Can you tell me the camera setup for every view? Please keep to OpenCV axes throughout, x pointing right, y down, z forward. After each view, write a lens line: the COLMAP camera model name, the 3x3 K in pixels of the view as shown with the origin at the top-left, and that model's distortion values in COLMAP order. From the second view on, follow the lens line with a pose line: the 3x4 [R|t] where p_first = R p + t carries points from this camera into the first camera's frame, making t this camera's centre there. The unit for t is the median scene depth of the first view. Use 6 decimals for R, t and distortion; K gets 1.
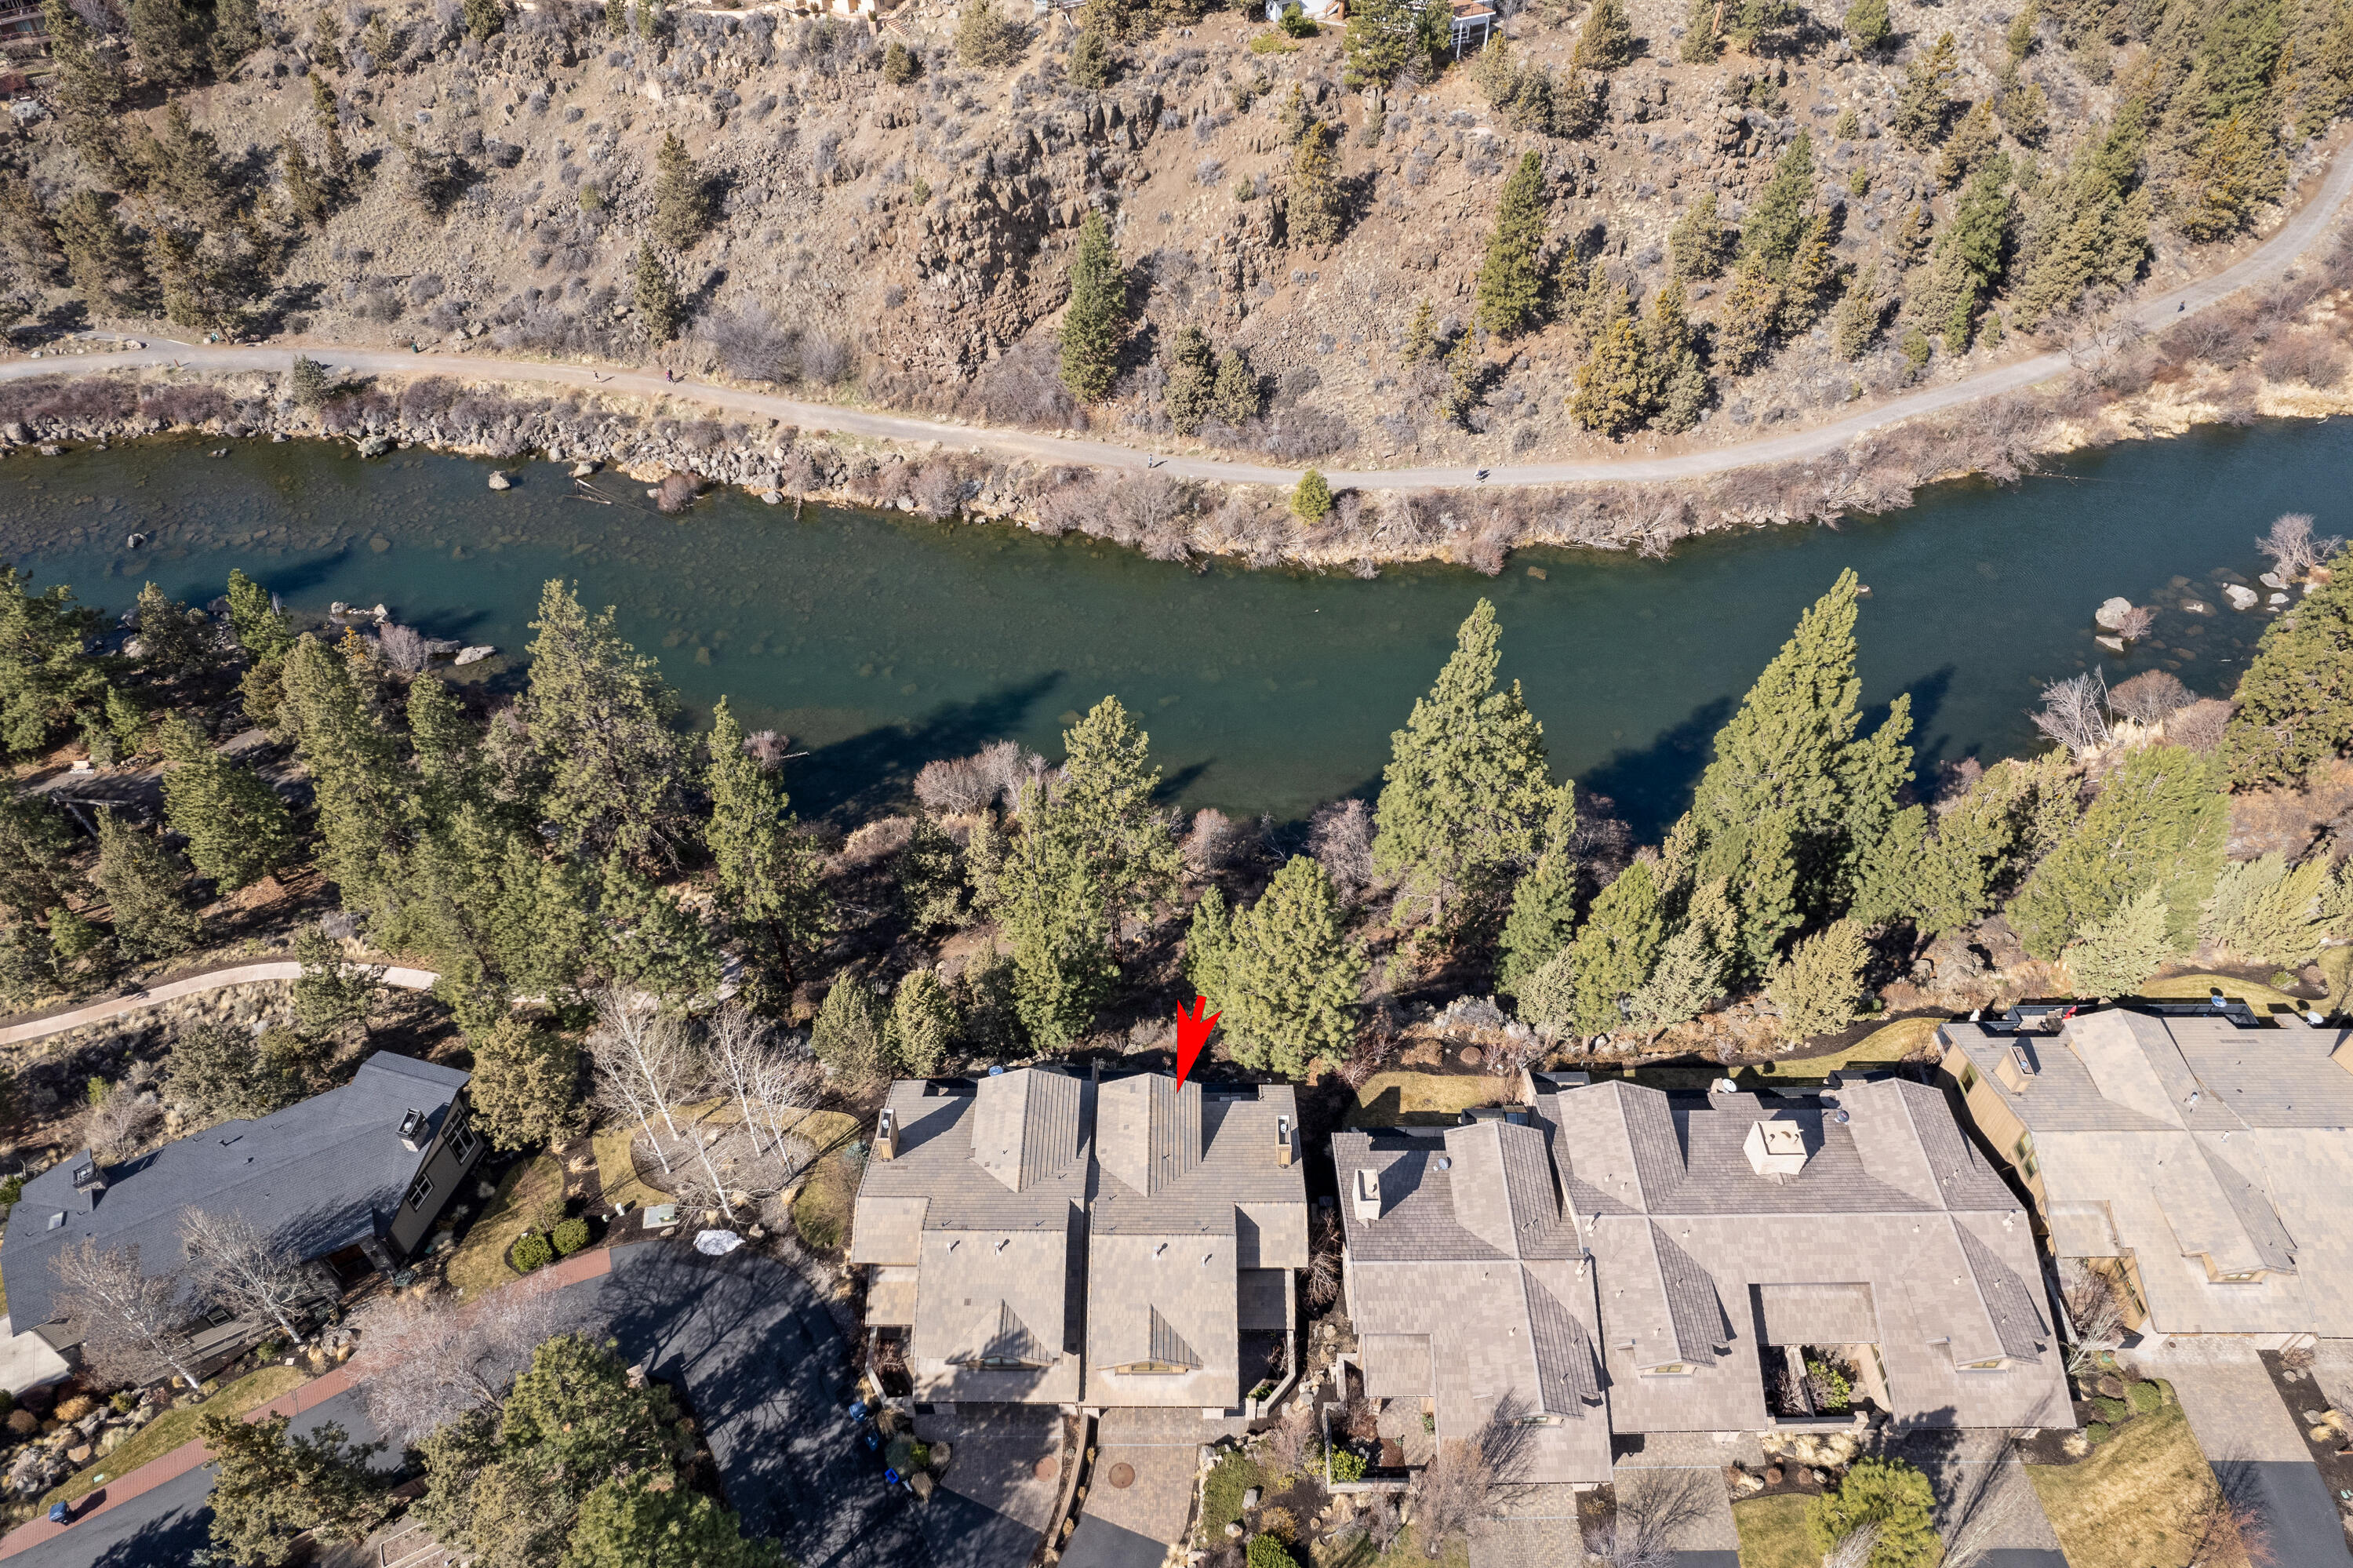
lens RADIAL K [[1545.2, 0, 1208.1], [0, 1545.2, 791.9], [0, 0, 1]] dist [-0.067253, 0.060953]
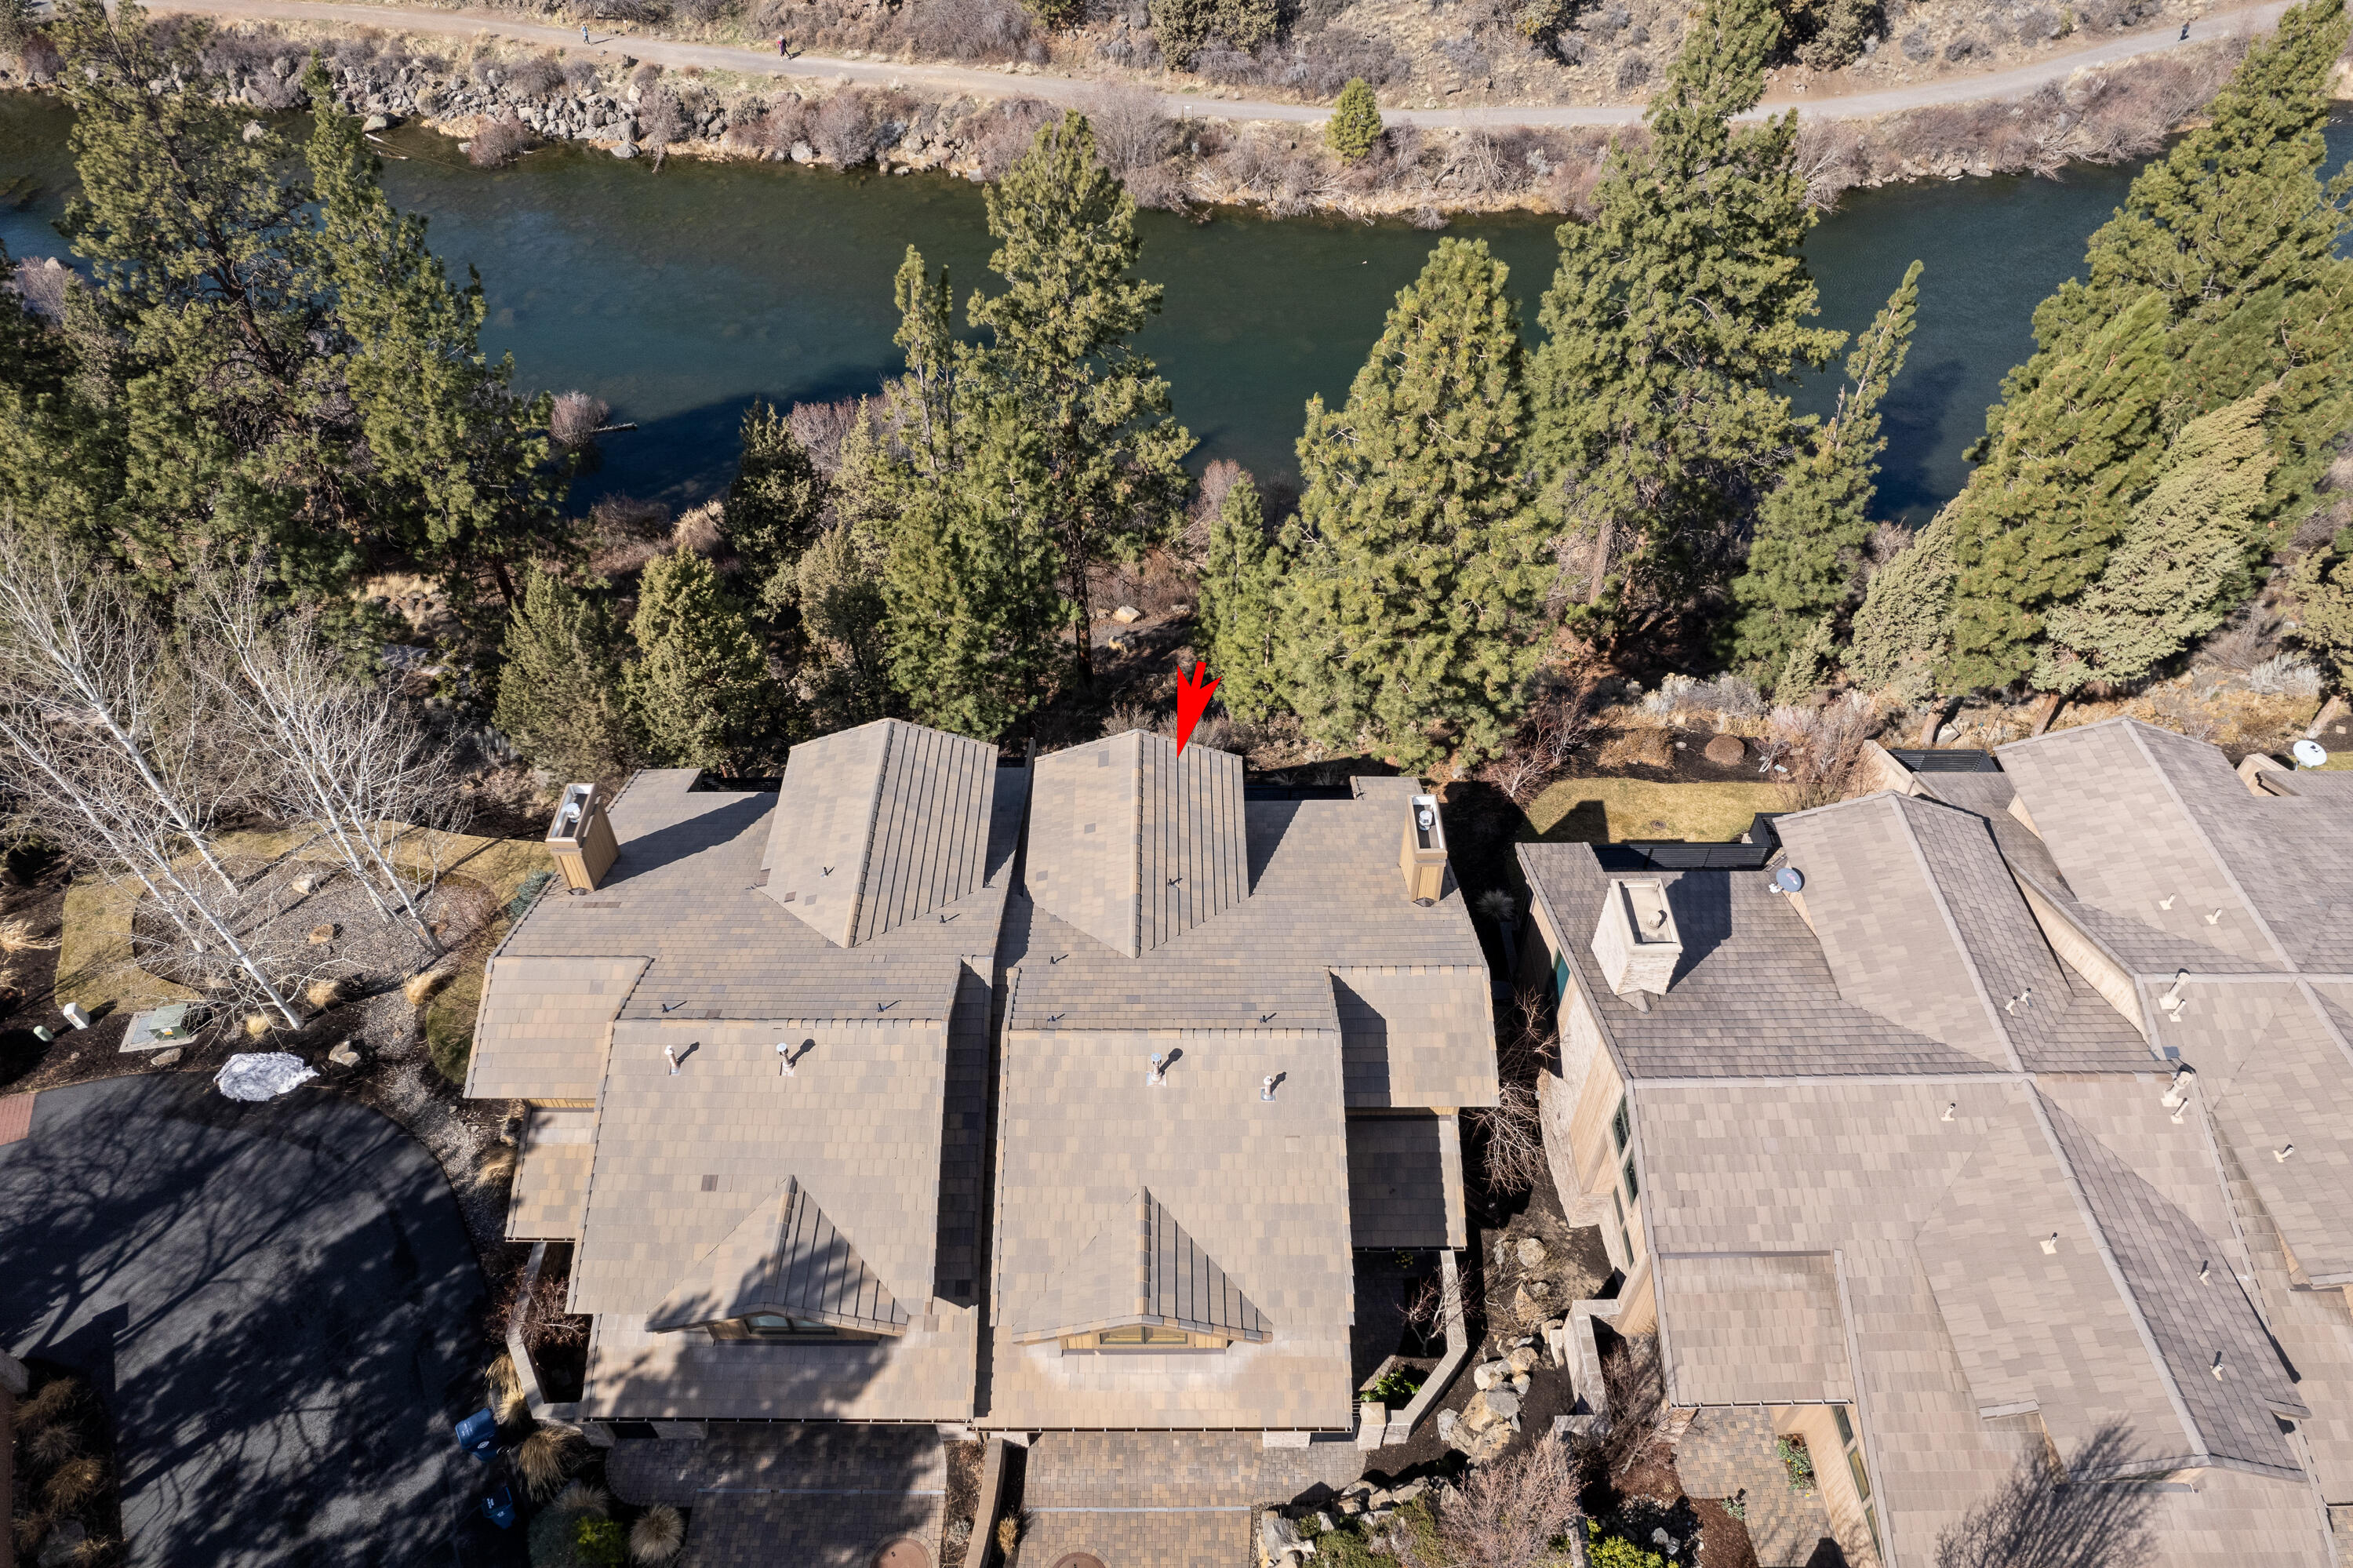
lens RADIAL K [[1545.2, 0, 1183.3], [0, 1545.2, 754.0], [0, 0, 1]] dist [-0.067253, 0.060953]
pose [[0.999977, -0.005010, -0.004612, -0.015866], [0.005059, 0.999931, 0.010645, 0.138580], [0.004558, -0.010668, 0.999933, 0.380622]]
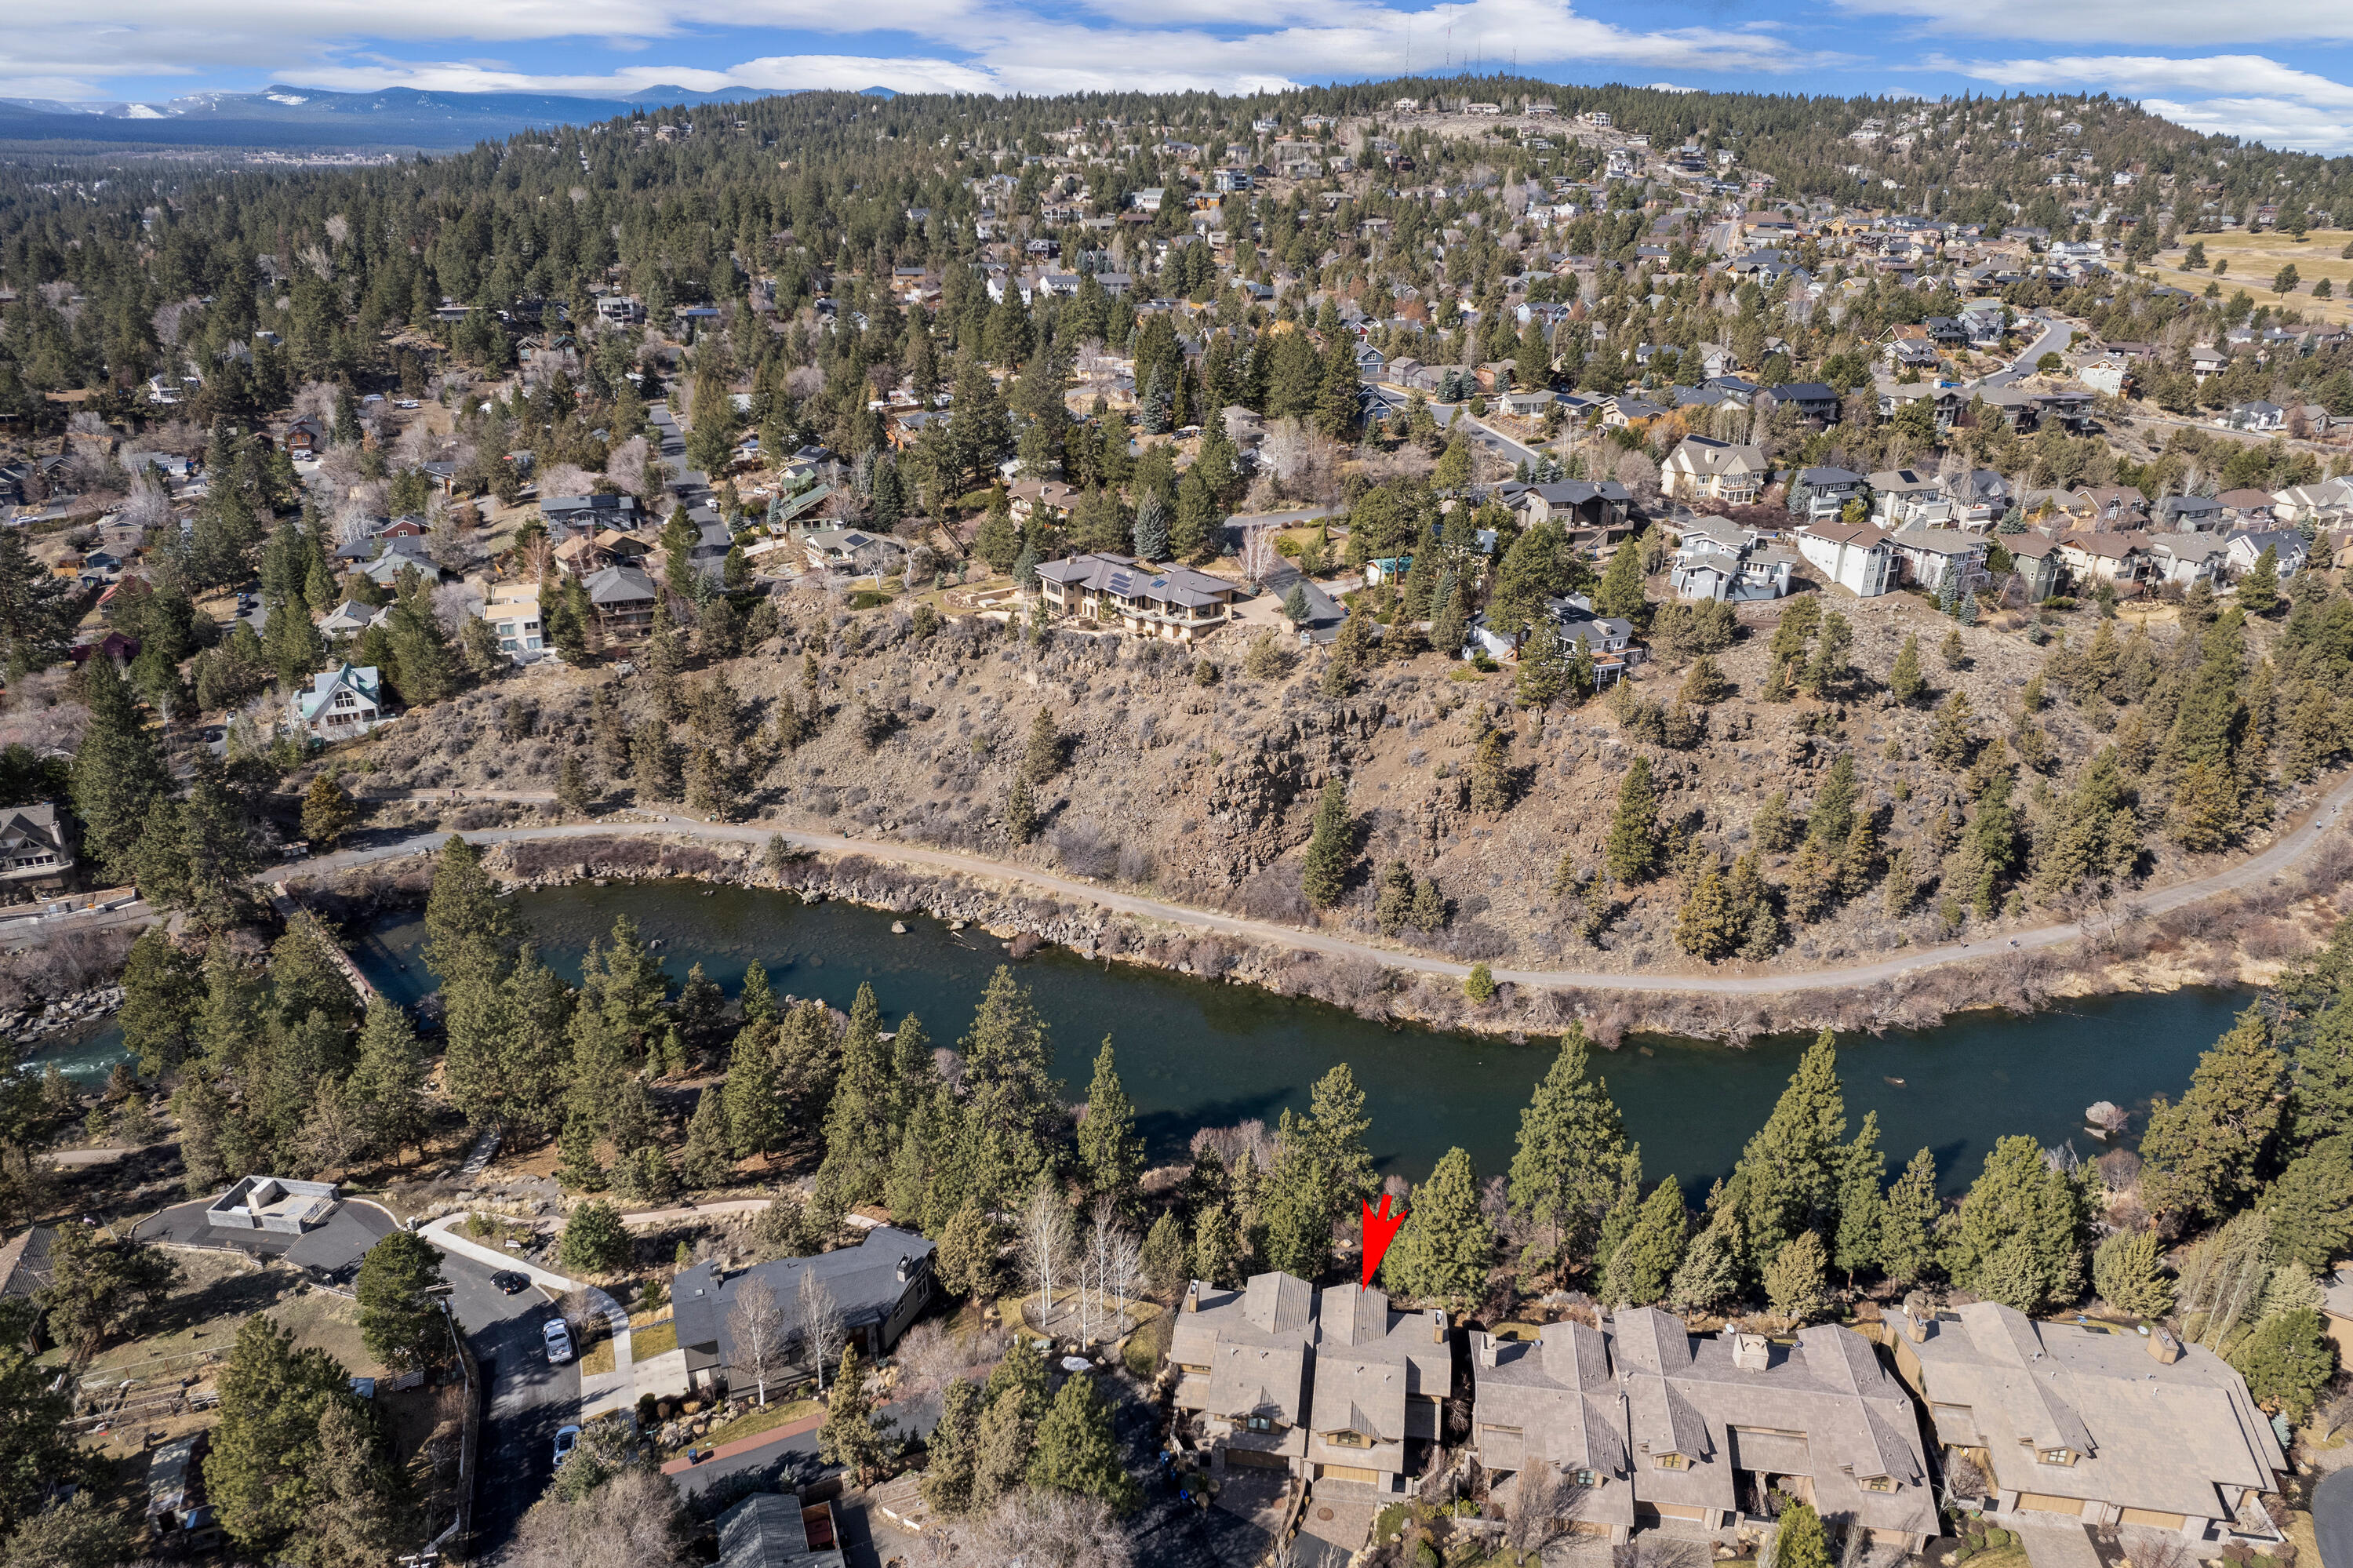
lens RADIAL K [[1545.2, 0, 1206.1], [0, 1545.2, 719.3], [0, 0, 1]] dist [-0.067253, 0.060953]
pose [[0.989908, 0.058250, -0.129186, -0.015138], [-0.104226, 0.916925, -0.385208, 0.205874], [0.096015, 0.394785, 0.913743, -0.522730]]
